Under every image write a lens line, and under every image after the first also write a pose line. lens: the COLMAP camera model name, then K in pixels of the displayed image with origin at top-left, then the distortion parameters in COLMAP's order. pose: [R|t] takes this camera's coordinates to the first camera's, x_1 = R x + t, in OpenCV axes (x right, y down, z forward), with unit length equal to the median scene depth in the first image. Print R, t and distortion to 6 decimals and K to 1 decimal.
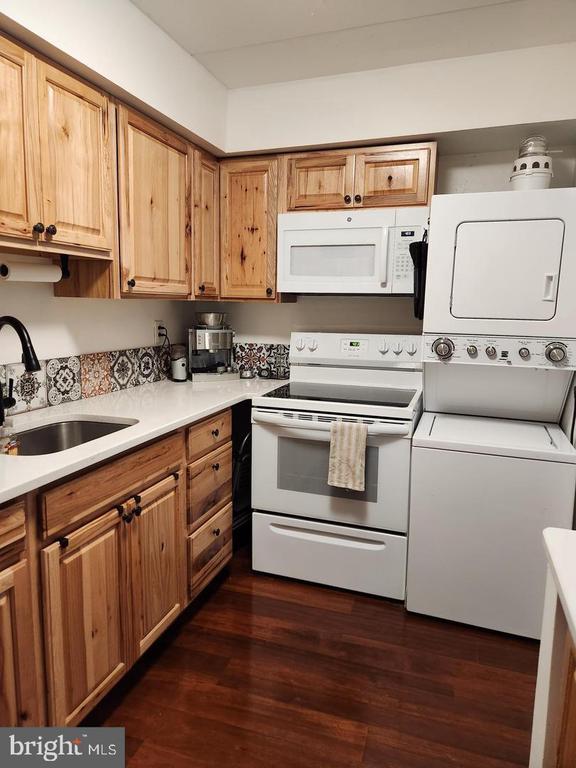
lens RADIAL K [[512.4, 0, 280.4], [0, 512.4, 372.3], [0, 0, 1]] dist [0.079592, -0.069179]
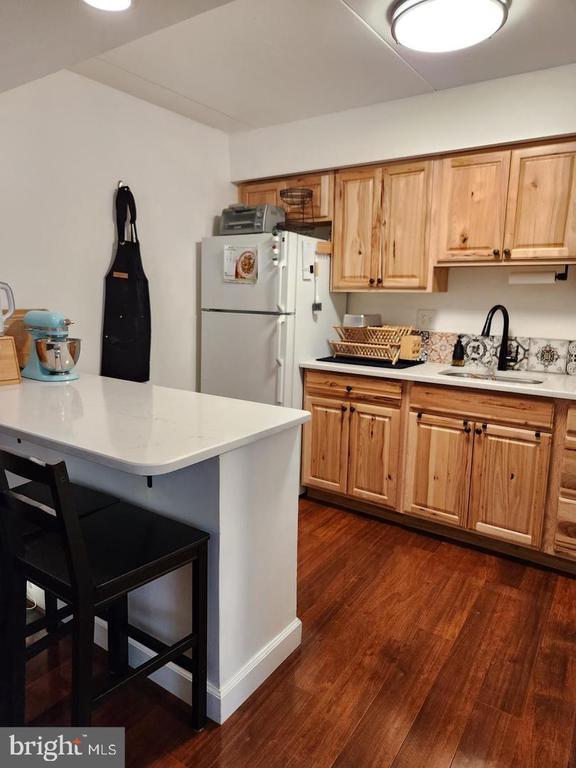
lens RADIAL K [[512.4, 0, 284.9], [0, 512.4, 370.4], [0, 0, 1]] dist [0.079592, -0.069179]
pose [[-0.255689, 0.129001, -0.958114, 1.031581], [-0.151973, 0.973372, 0.171612, -0.066147], [0.954740, 0.189486, -0.229276, 0.599104]]
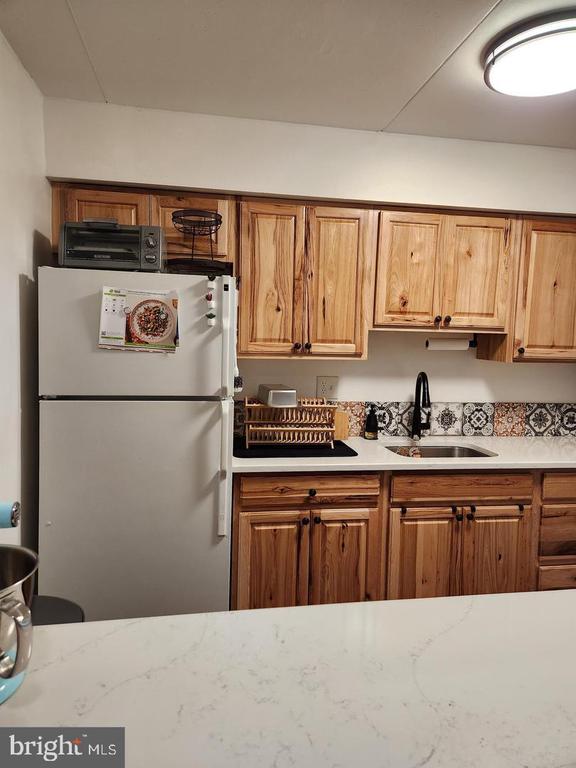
lens RADIAL K [[512.4, 0, 291.3], [0, 512.4, 374.8], [0, 0, 1]] dist [0.079592, -0.069179]
pose [[0.496862, 0.066156, -0.865304, 0.518577], [-0.135976, 0.990709, -0.002334, -0.031382], [0.857111, 0.118820, 0.501242, -0.119216]]
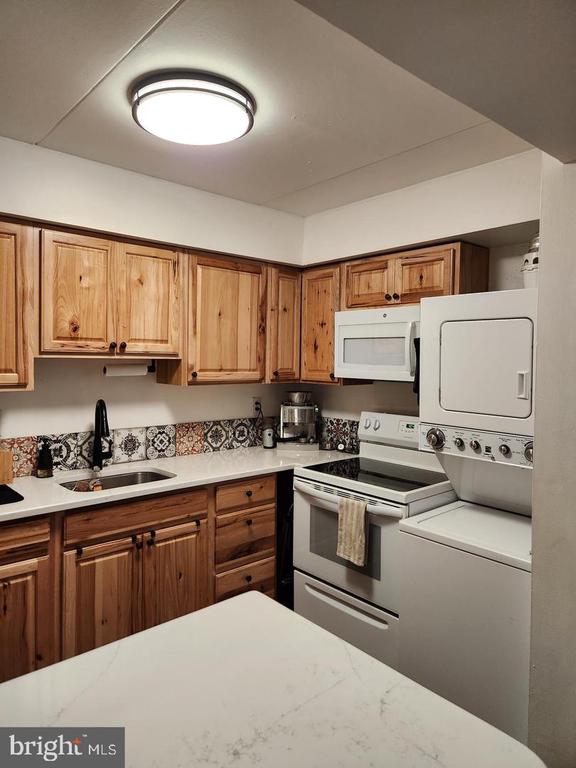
lens RADIAL K [[512.4, 0, 279.8], [0, 512.4, 373.4], [0, 0, 1]] dist [0.079592, -0.069179]
pose [[0.871636, 0.009423, -0.490064, 0.551924], [-0.064783, 0.993259, -0.096126, -0.056359], [0.485854, 0.115535, 0.866370, -0.071234]]
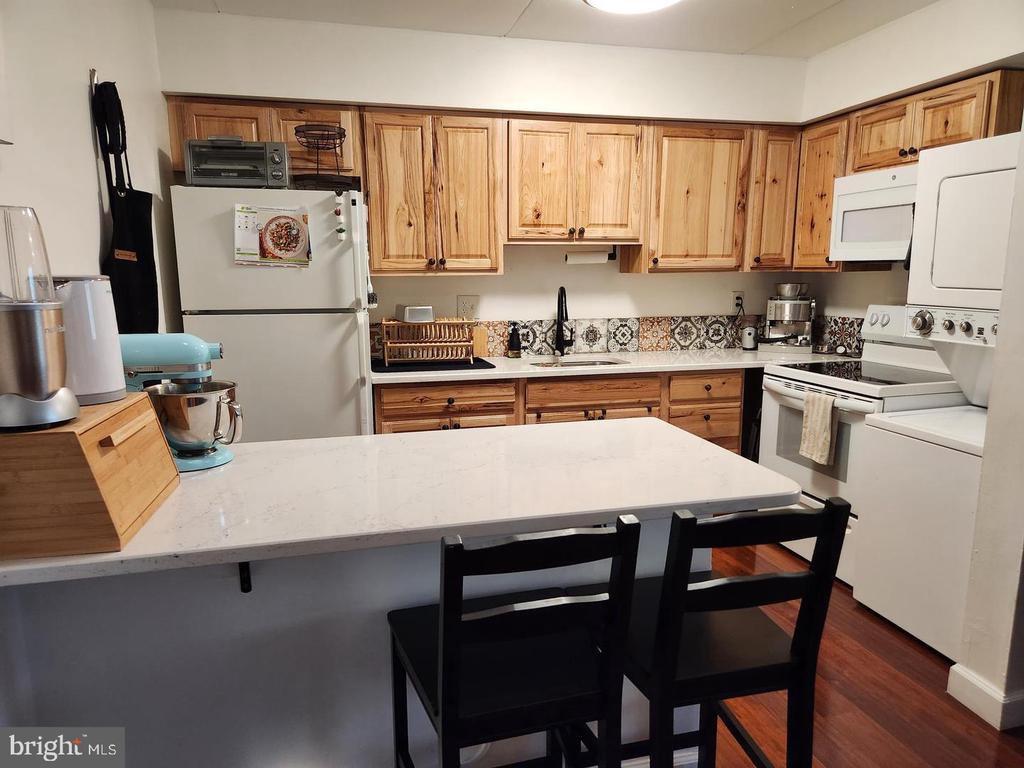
lens RADIAL K [[683.2, 0, 508.8], [0, 683.2, 396.7], [0, 0, 1]] dist [0.079592, -0.069179]
pose [[0.561385, 0.131281, -0.817075, 0.910731], [-0.096969, 0.990971, 0.092597, 0.038825], [0.821854, 0.027248, 0.569046, -0.259409]]
